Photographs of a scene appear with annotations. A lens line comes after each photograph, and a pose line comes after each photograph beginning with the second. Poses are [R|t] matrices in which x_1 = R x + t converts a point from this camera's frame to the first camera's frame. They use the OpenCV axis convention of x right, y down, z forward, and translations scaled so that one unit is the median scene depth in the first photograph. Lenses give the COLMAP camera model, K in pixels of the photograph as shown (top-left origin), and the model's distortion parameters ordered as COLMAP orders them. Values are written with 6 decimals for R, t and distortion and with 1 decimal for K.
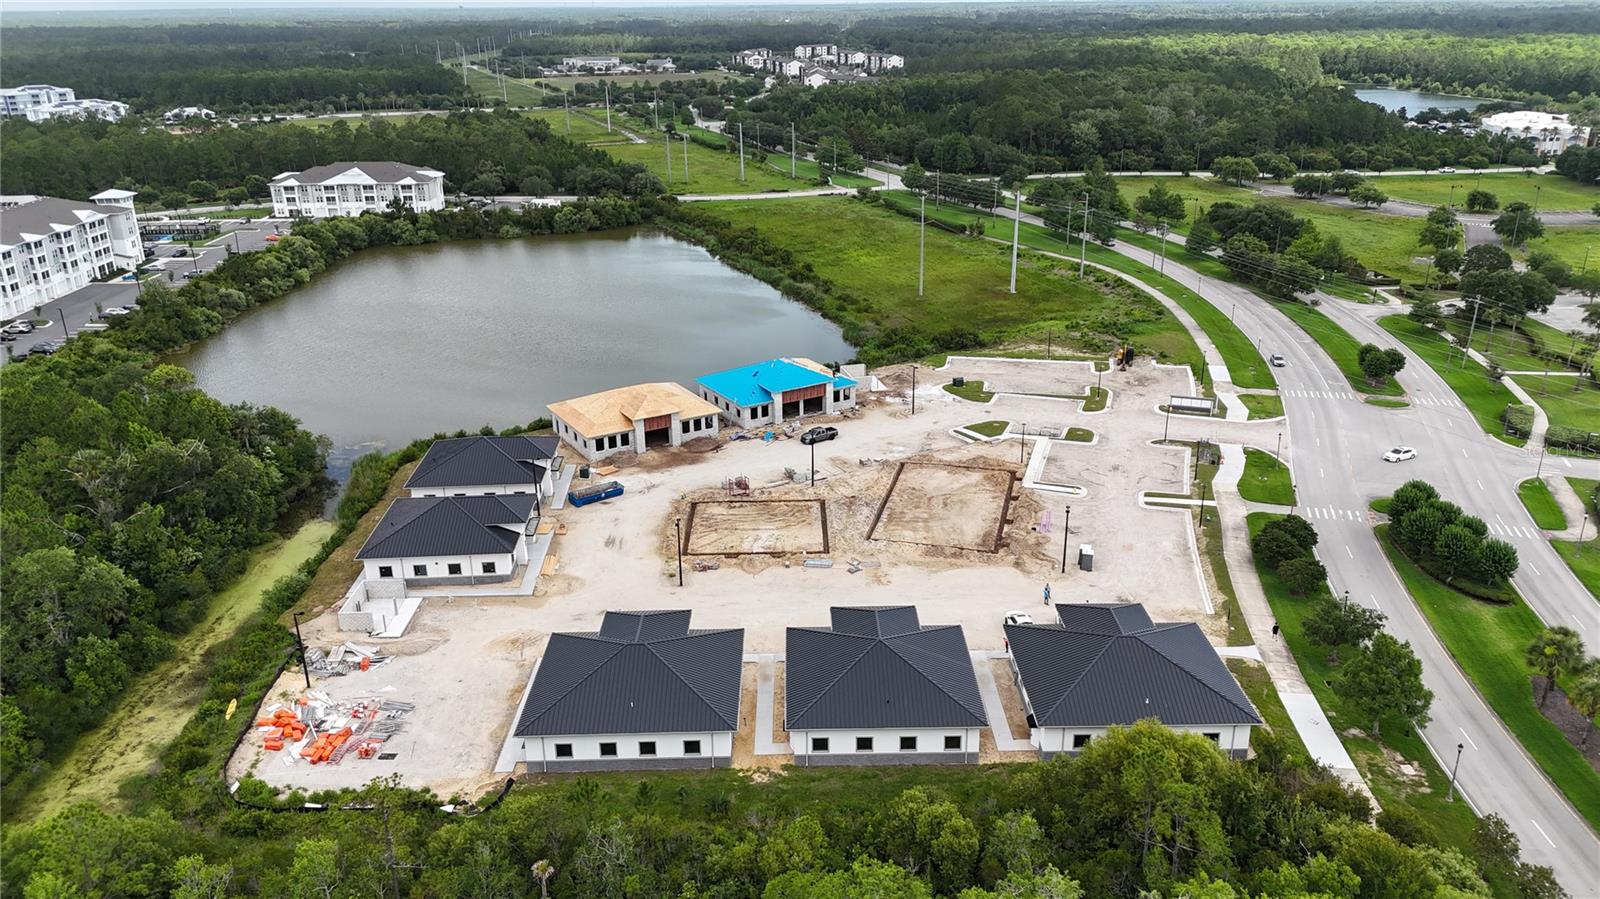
lens RADIAL K [[1211.4, 0, 800.0], [0, 1211.4, 449.5], [0, 0, 1]] dist [0.012722, -0.005119]
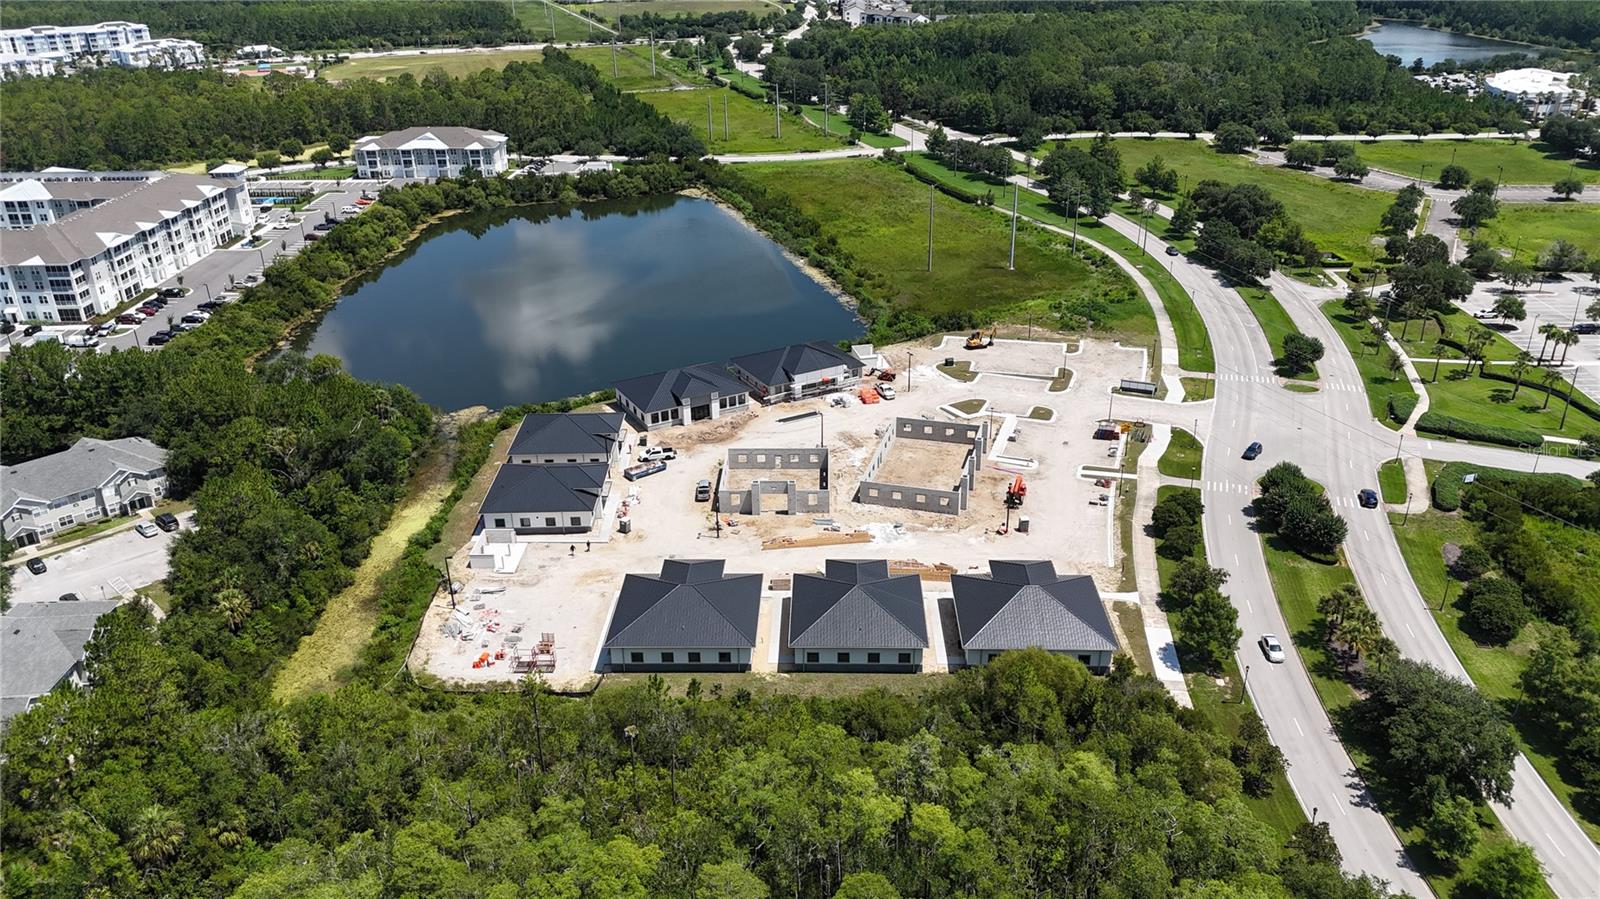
lens RADIAL K [[1215.4, 0, 795.2], [0, 1215.4, 454.9], [0, 0, 1]] dist [0.005527, 0.001375]
pose [[0.999270, 0.016503, -0.034460, 0.015538], [-0.013758, 0.996824, 0.078445, -0.042044], [0.035646, -0.077913, 0.996323, -0.162377]]
